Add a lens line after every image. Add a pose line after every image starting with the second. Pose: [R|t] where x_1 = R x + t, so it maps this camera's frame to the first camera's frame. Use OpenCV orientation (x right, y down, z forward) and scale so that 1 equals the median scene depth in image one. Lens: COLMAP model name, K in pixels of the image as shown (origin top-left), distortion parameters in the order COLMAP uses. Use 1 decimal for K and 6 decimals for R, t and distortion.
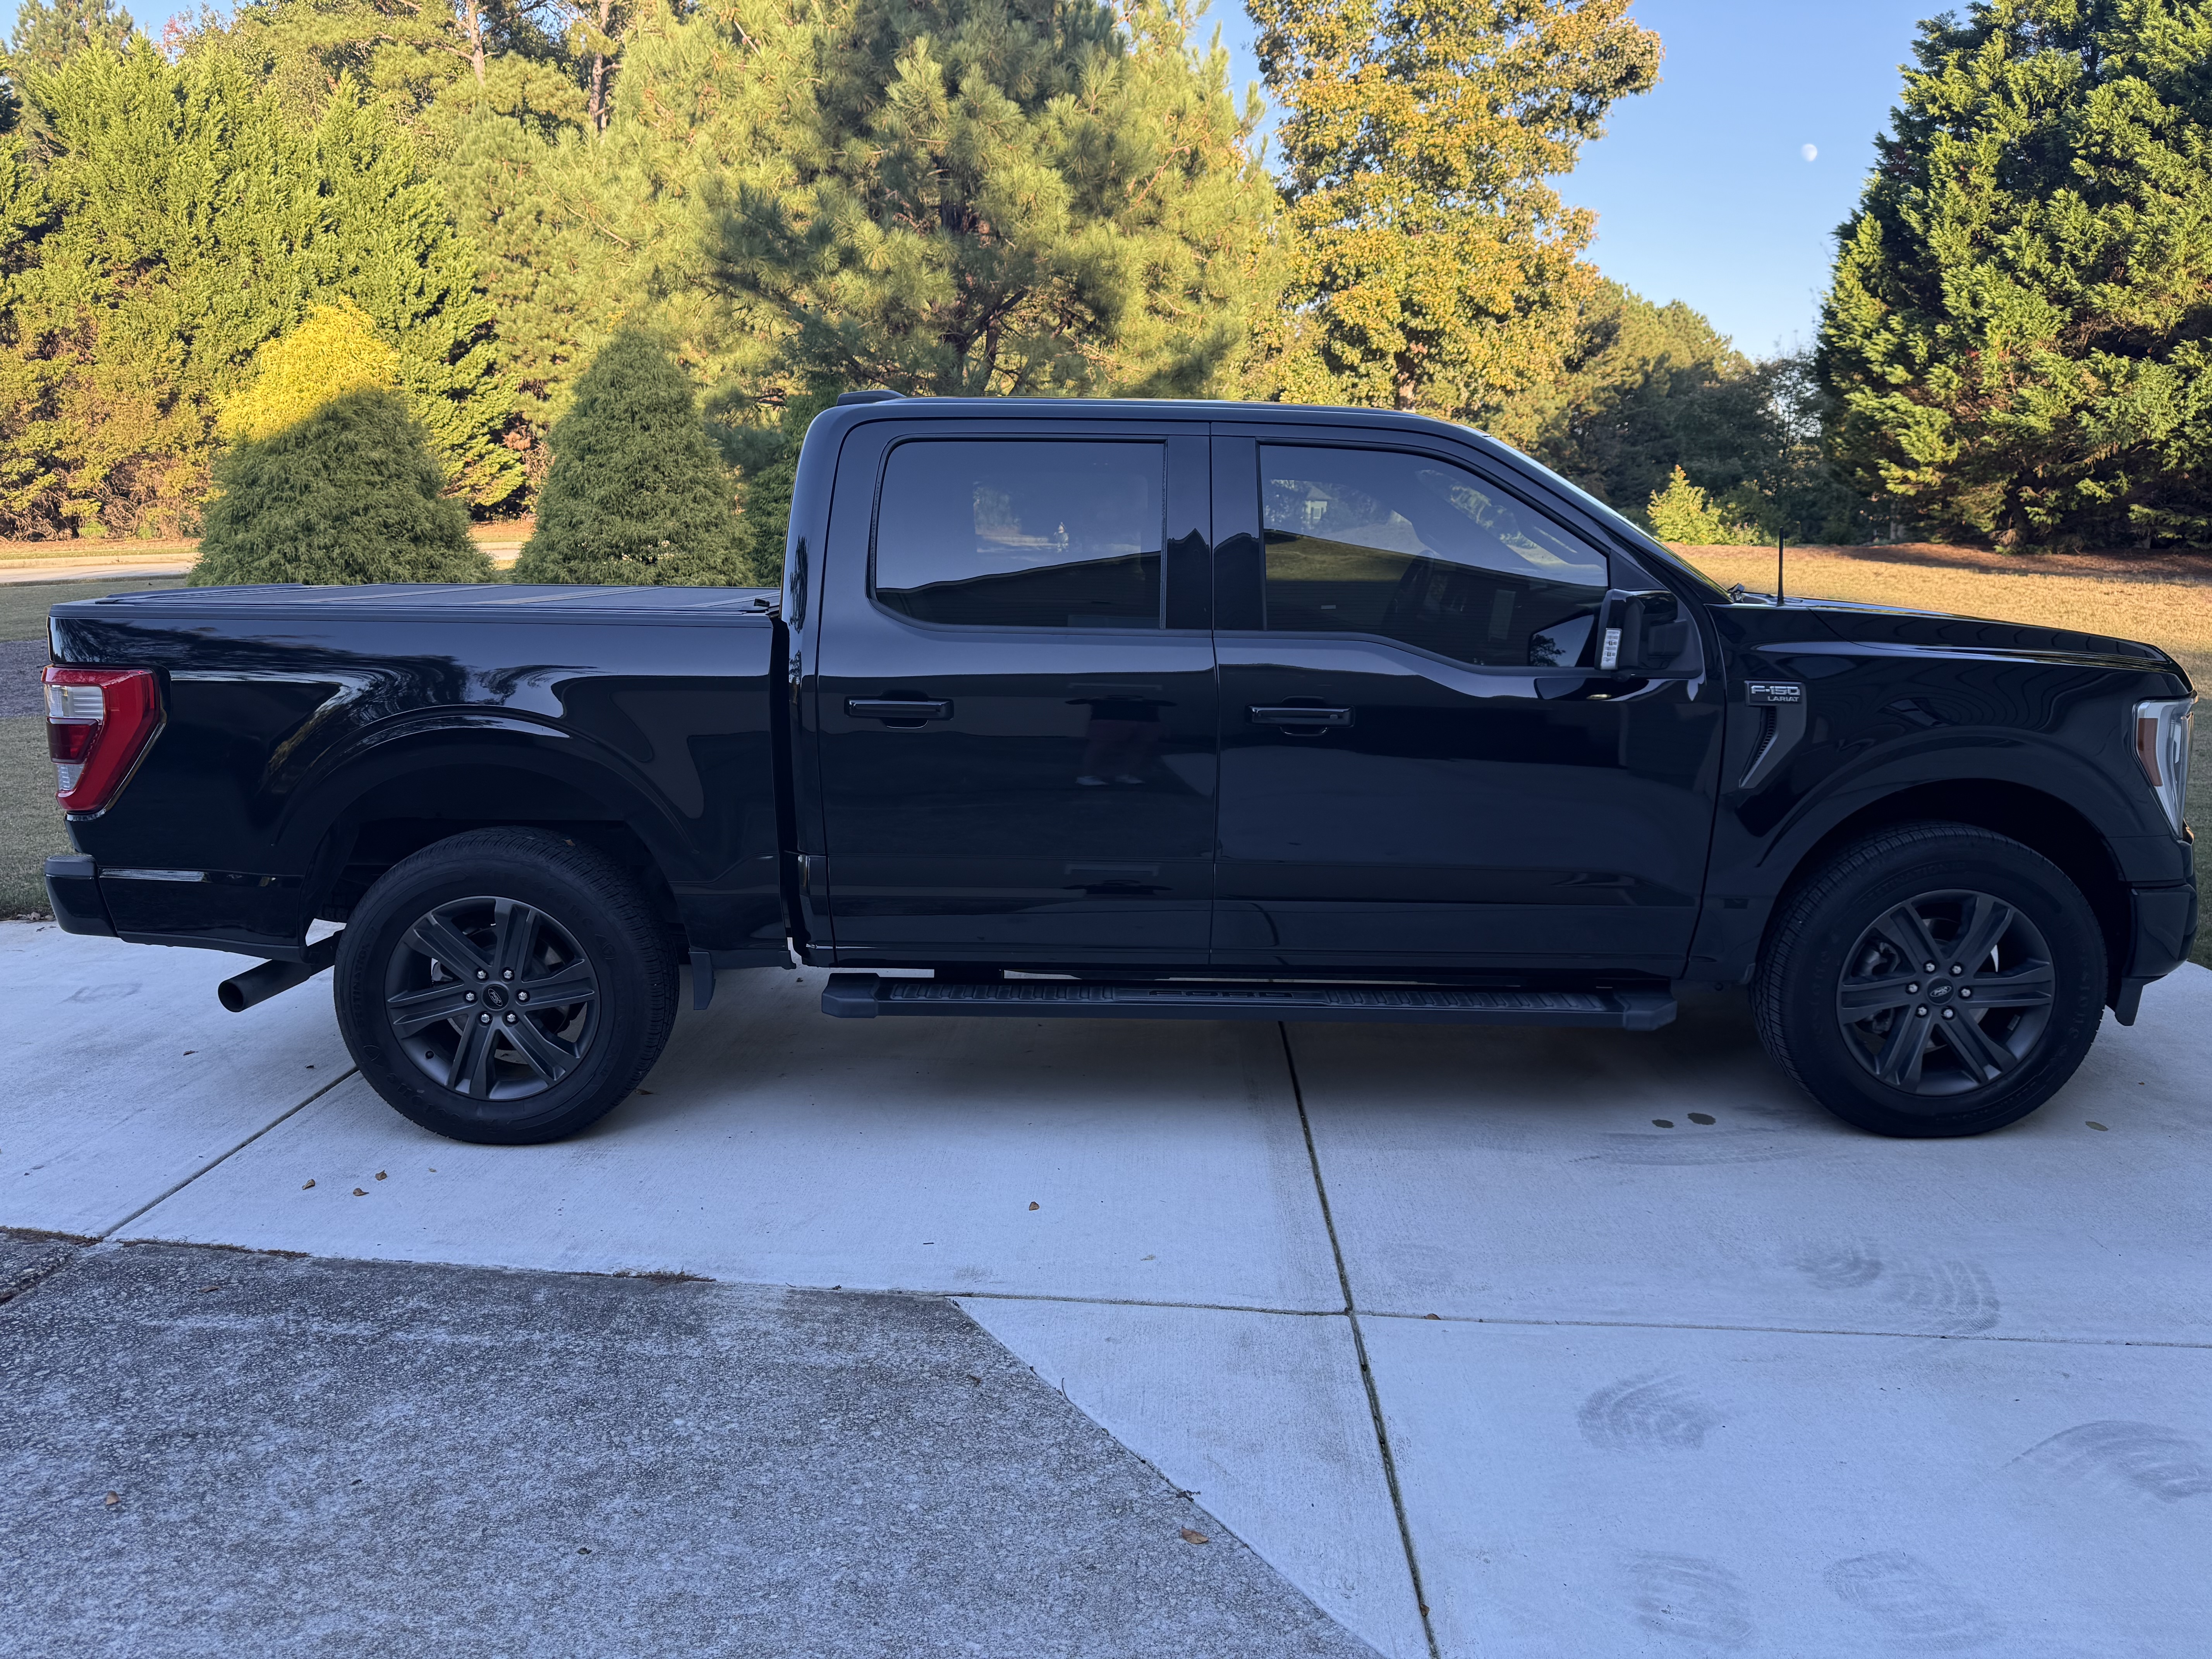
lens RADIAL K [[1511.7, 0, 1069.9], [0, 1511.7, 826.7], [0, 0, 1]] dist [-0.033070, 0.002675]
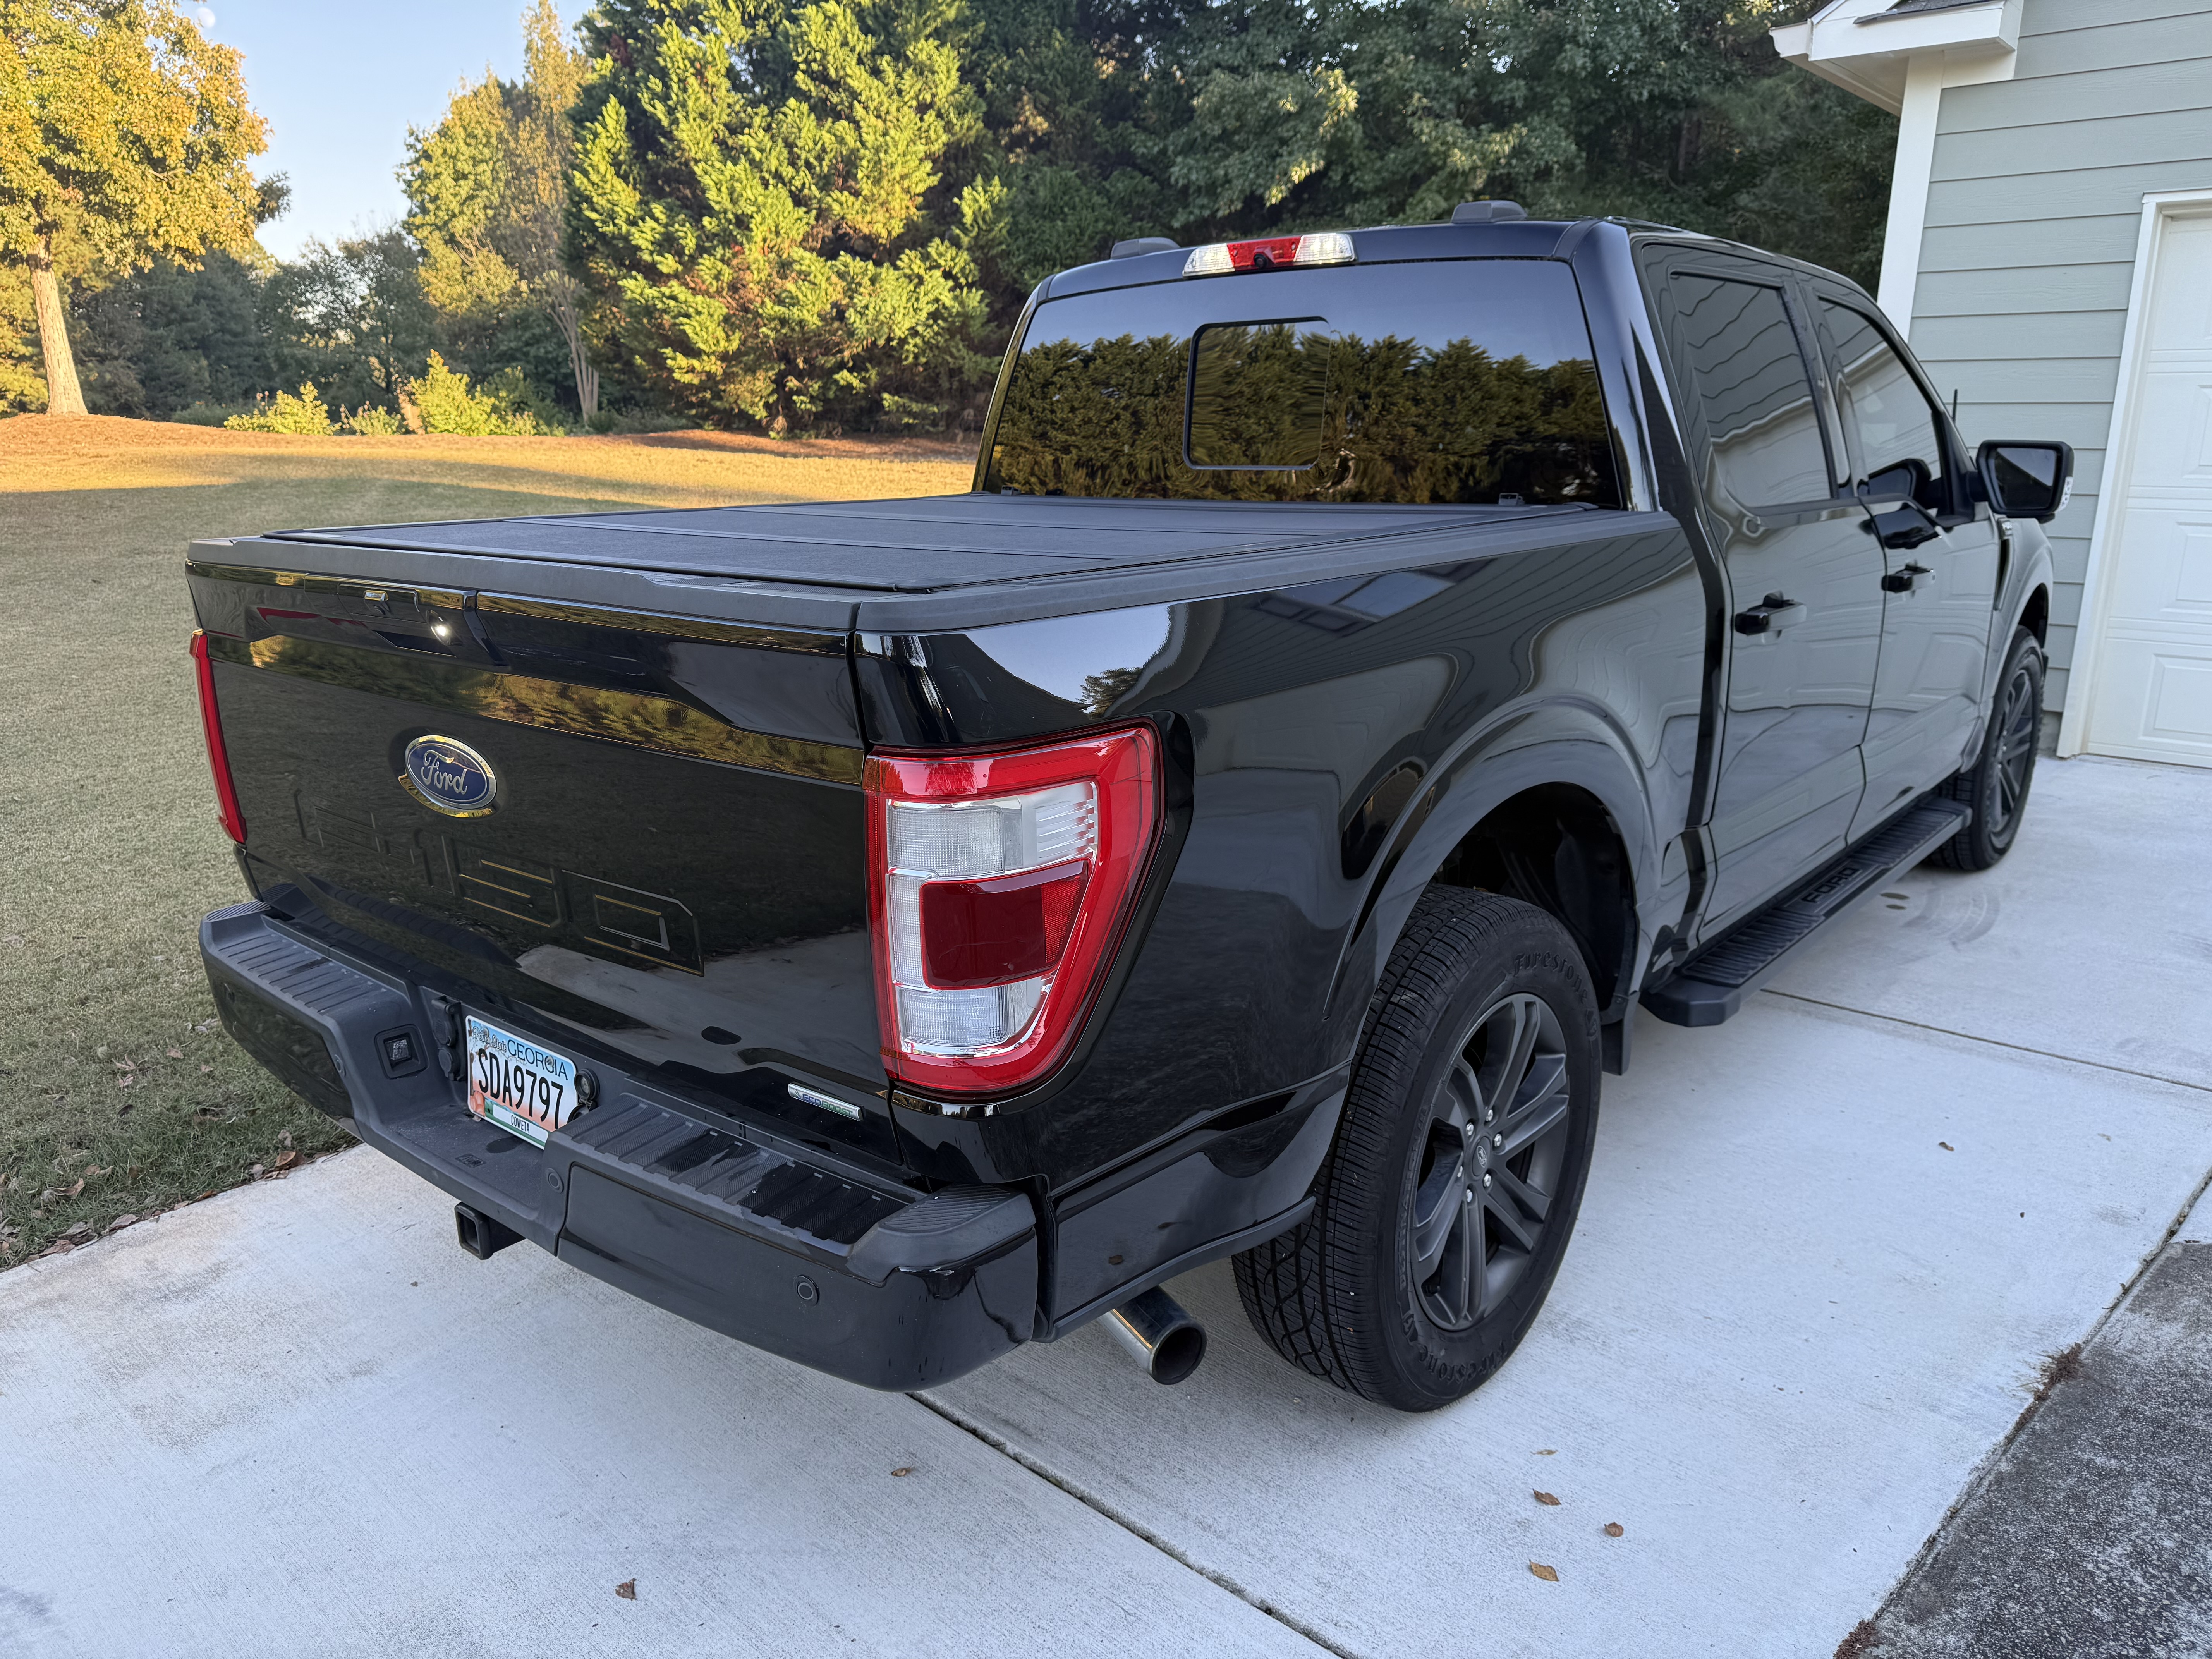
lens RADIAL K [[1576.0, 0, 1106.0], [0, 1576.0, 829.5], [0, 0, 1]] dist [-0.065852, 0.033196]
pose [[0.650873, -0.185820, 0.736094, -0.108417], [0.140522, 0.982317, 0.123723, -0.013583], [-0.746068, 0.022909, 0.665475, 0.080948]]
